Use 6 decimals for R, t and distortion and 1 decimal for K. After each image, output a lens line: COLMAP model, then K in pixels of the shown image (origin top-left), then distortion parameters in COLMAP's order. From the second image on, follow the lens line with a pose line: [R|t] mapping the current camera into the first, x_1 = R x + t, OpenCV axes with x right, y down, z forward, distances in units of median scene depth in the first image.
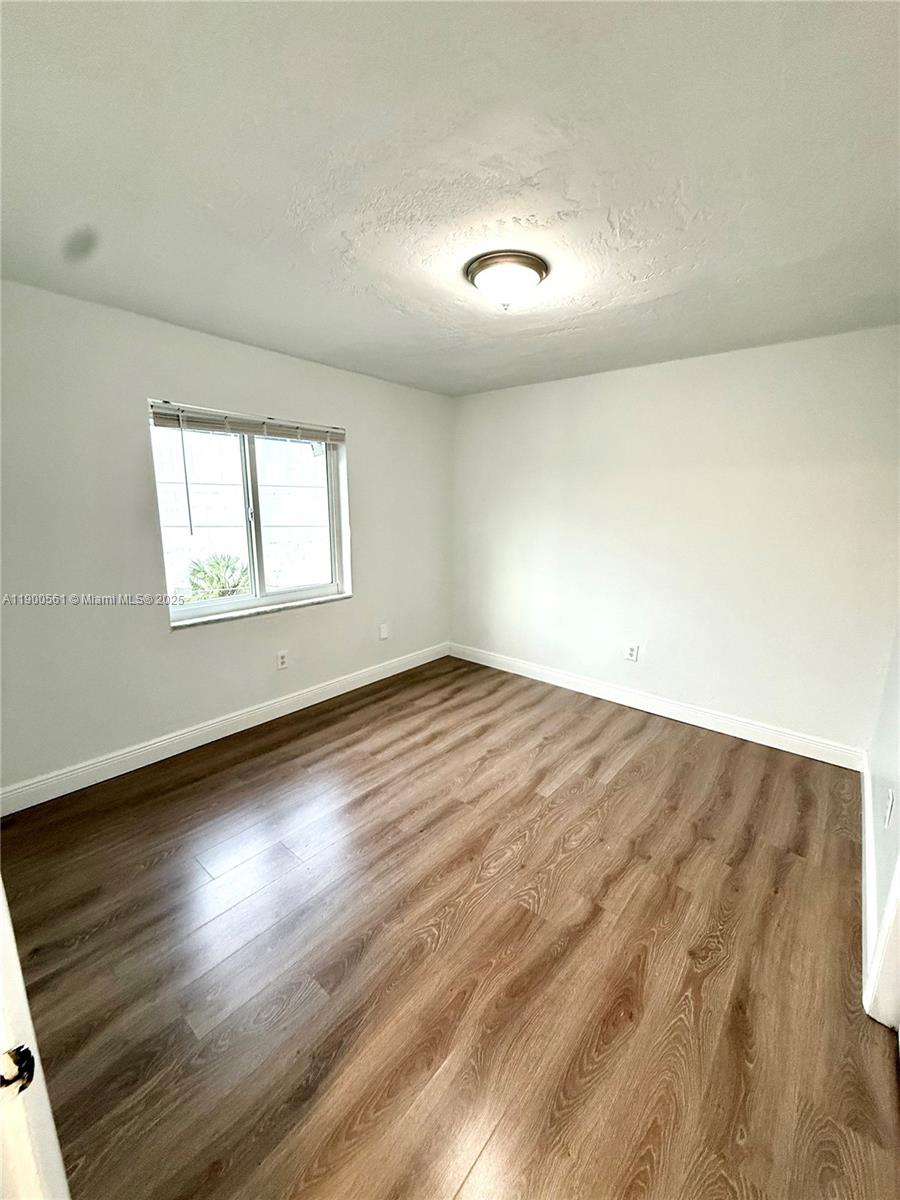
lens RADIAL K [[476.0, 0, 448.3], [0, 476.0, 600.3], [0, 0, 1]] dist [0.001122, -0.000106]
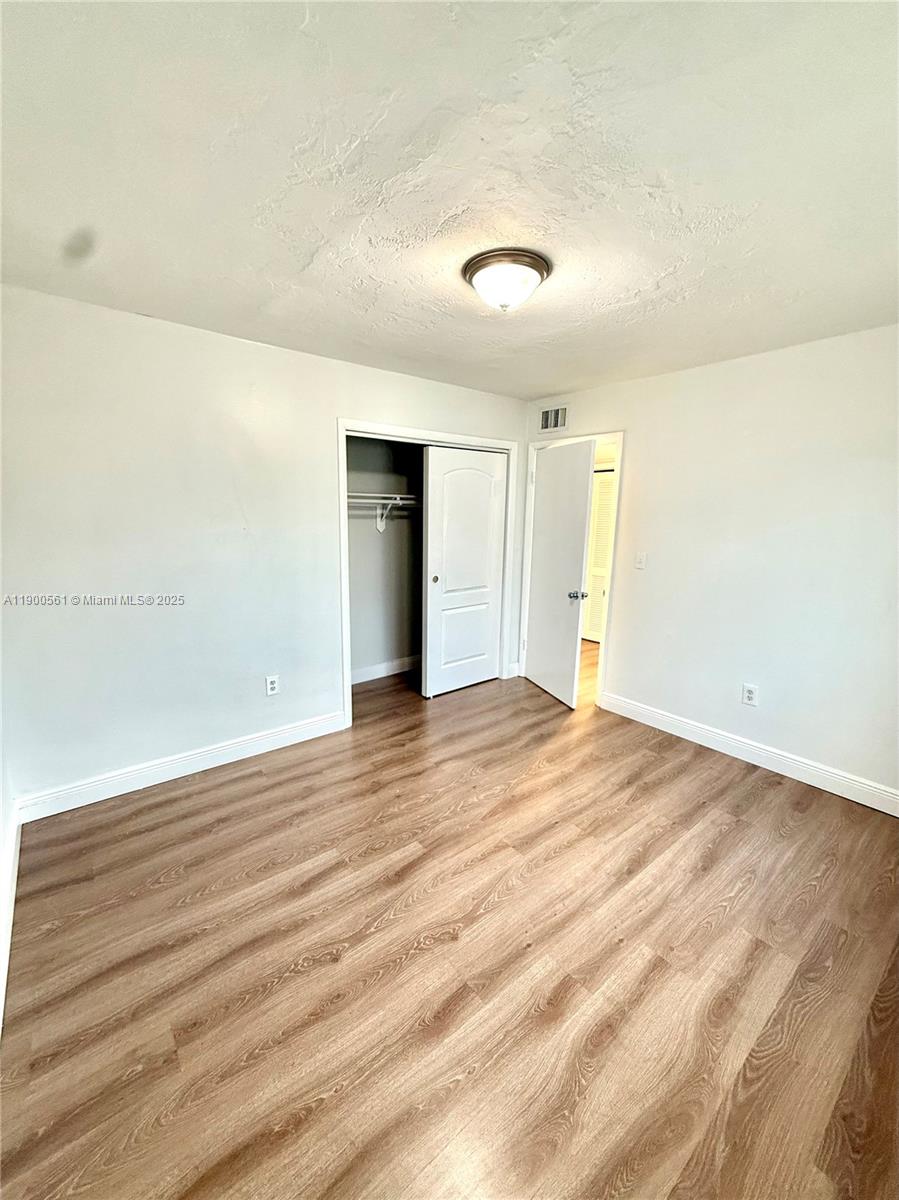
lens RADIAL K [[476.0, 0, 447.8], [0, 476.0, 600.3], [0, 0, 1]] dist [0.001122, -0.000106]
pose [[-0.981104, -0.064316, 0.182480, 0.016668], [0.009807, 0.925392, 0.378886, -0.319061], [-0.193234, 0.373515, -0.907274, 1.540322]]
